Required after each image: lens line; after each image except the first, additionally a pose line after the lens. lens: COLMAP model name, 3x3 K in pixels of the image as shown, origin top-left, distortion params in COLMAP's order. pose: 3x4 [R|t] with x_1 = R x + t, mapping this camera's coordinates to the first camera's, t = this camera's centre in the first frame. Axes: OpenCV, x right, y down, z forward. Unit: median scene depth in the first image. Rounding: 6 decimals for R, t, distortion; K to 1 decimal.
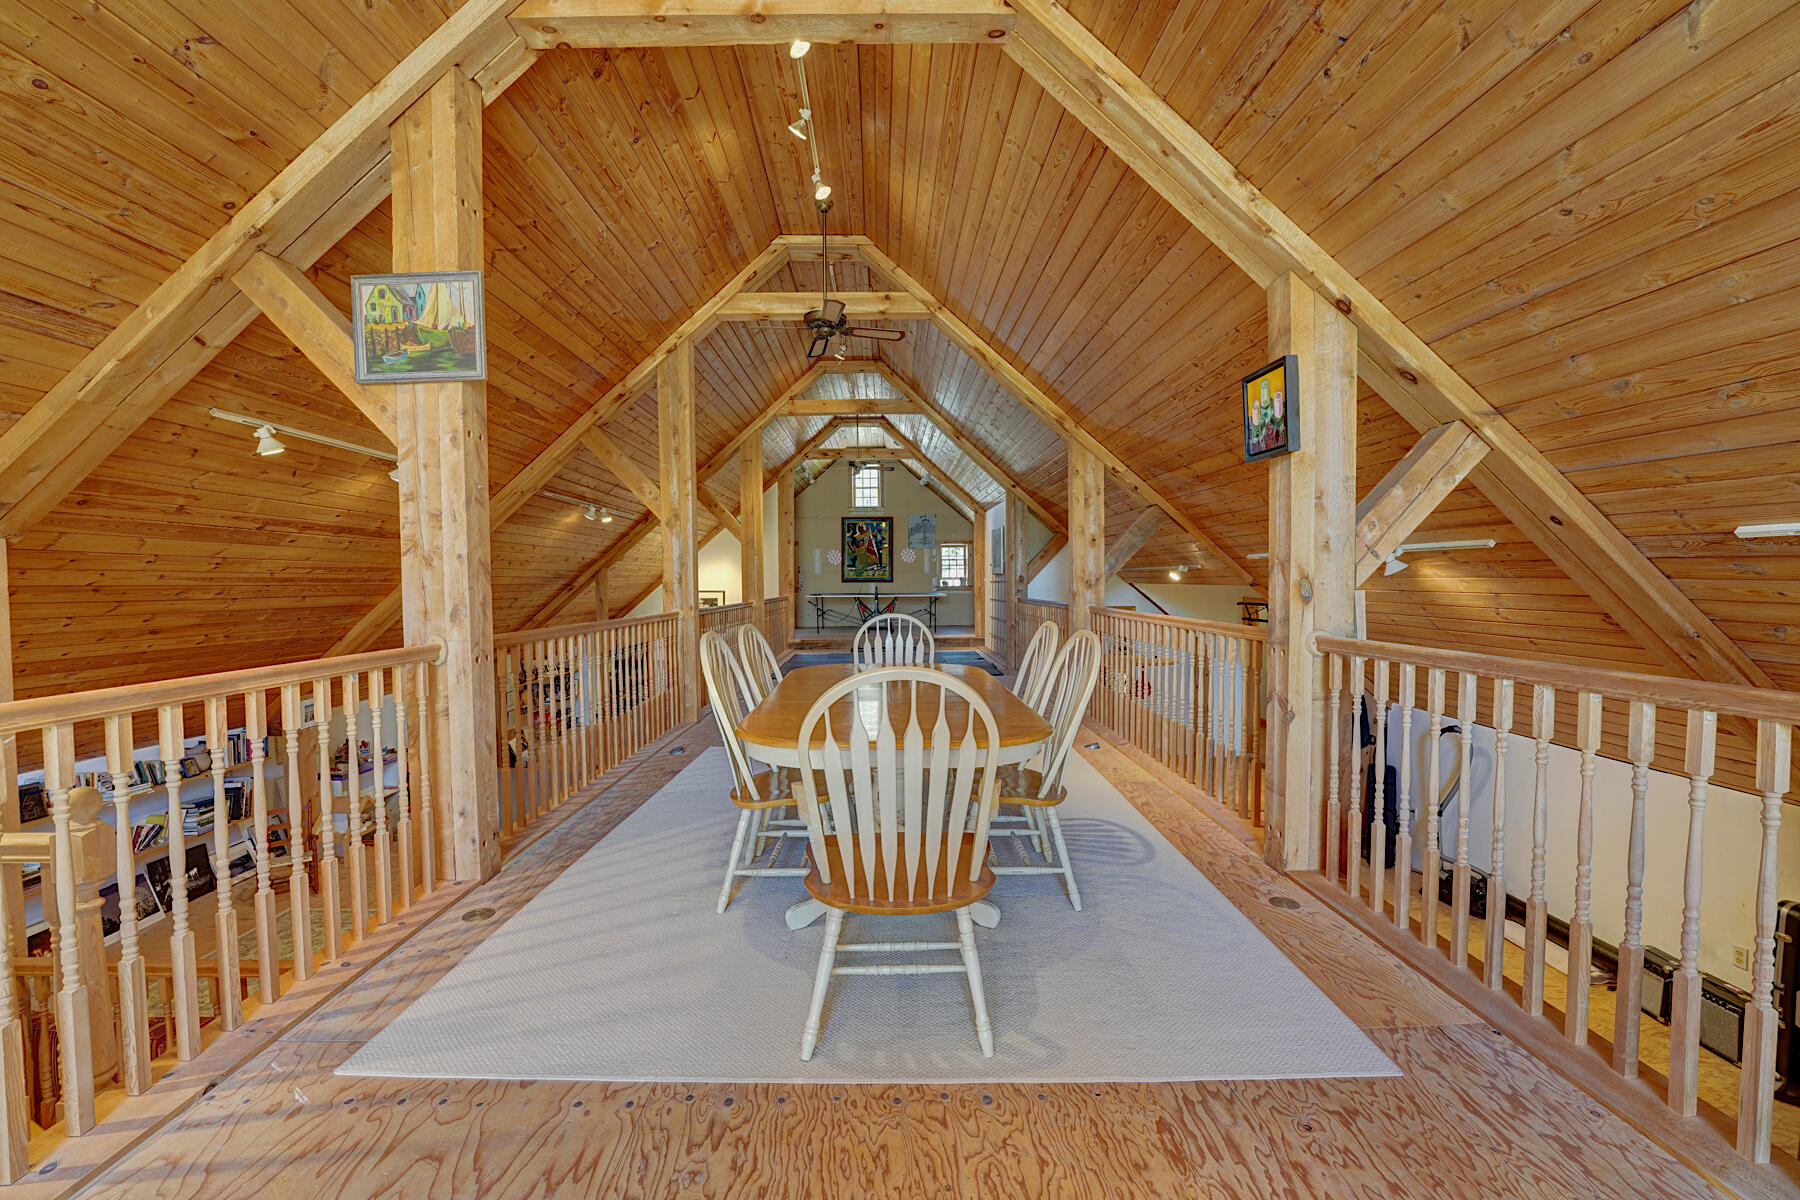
lens RADIAL K [[745.3, 0, 900.0], [0, 745.3, 600.0], [0, 0, 1]] dist [-0.020624, 0.000412]
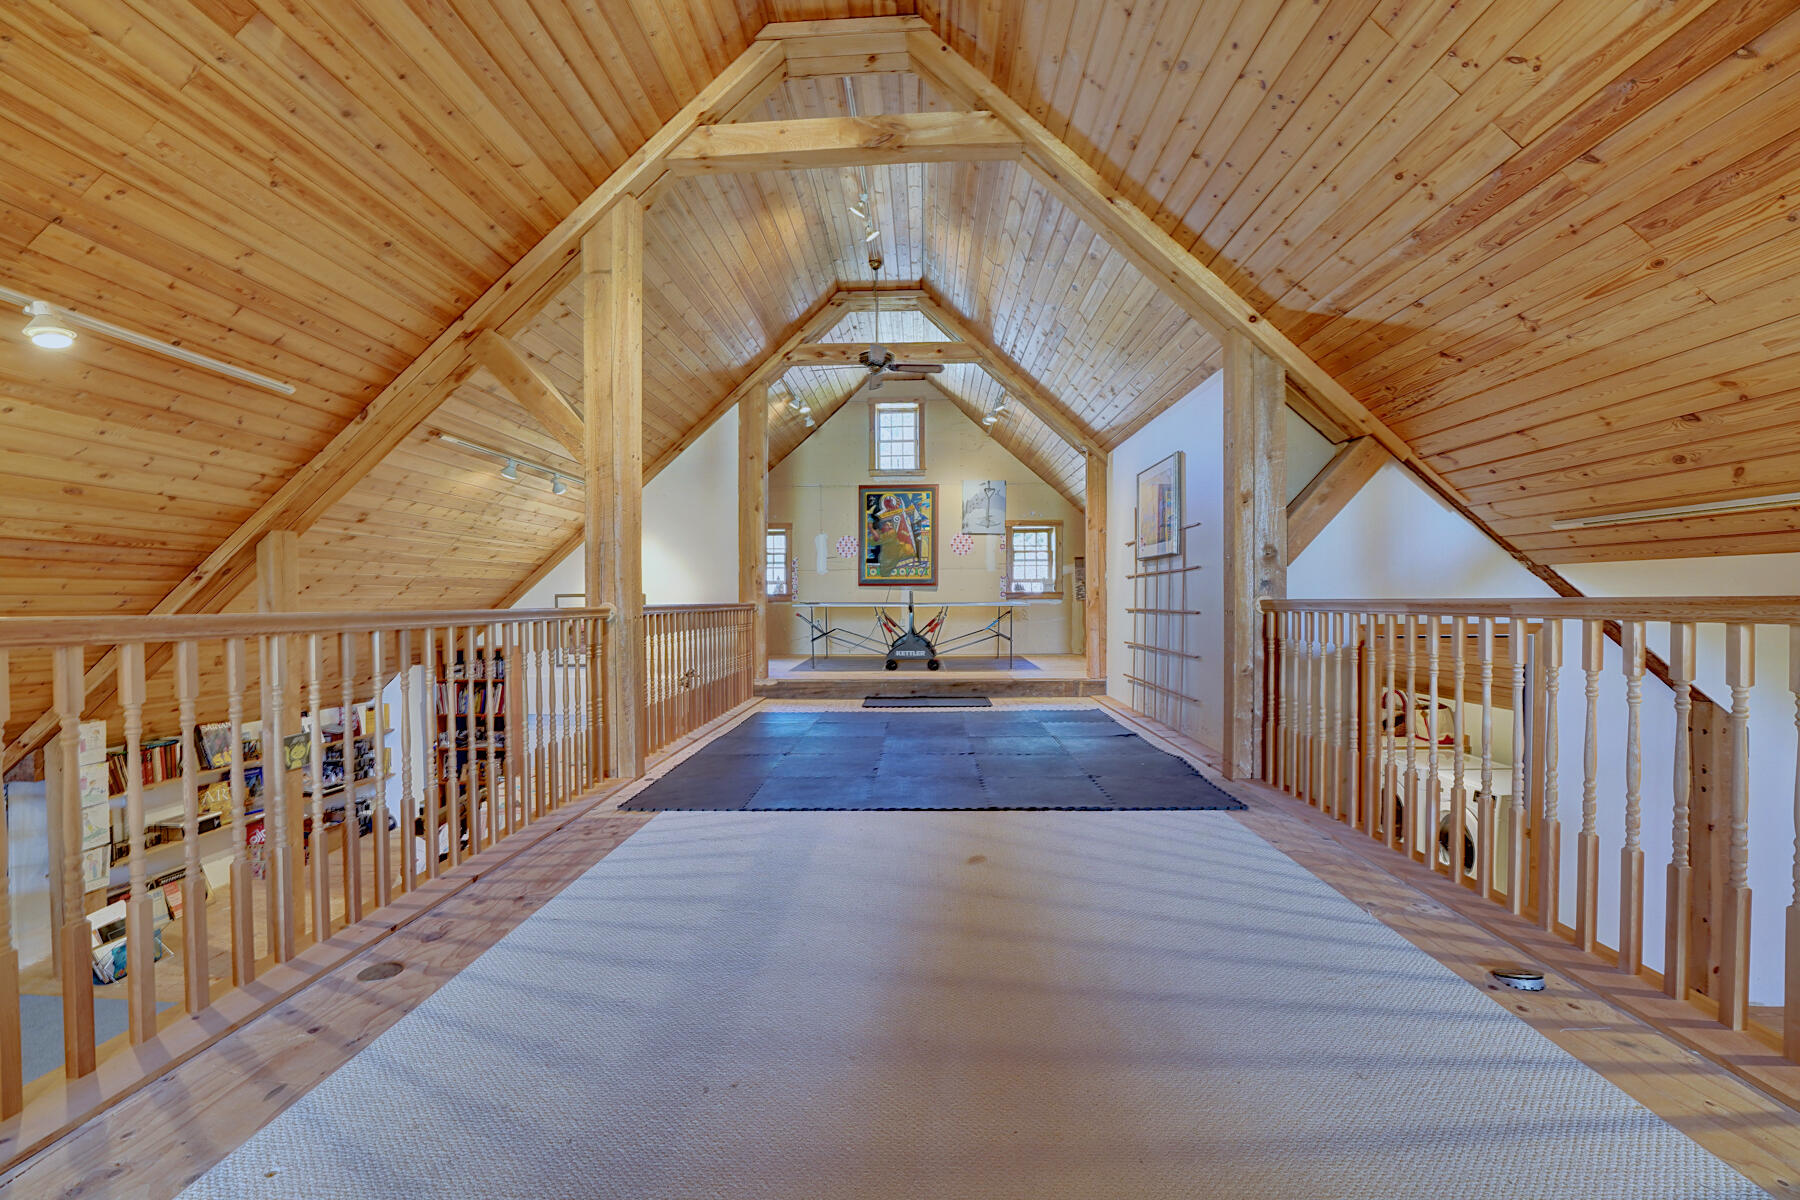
lens RADIAL K [[745.3, 0, 900.0], [0, 745.3, 600.0], [0, 0, 1]] dist [-0.020624, 0.000412]
pose [[0.998631, 0.004042, -0.052160, -0.008150], [-0.005373, 0.999663, -0.025410, 0.004883], [0.052040, 0.025655, 0.998315, 0.363480]]
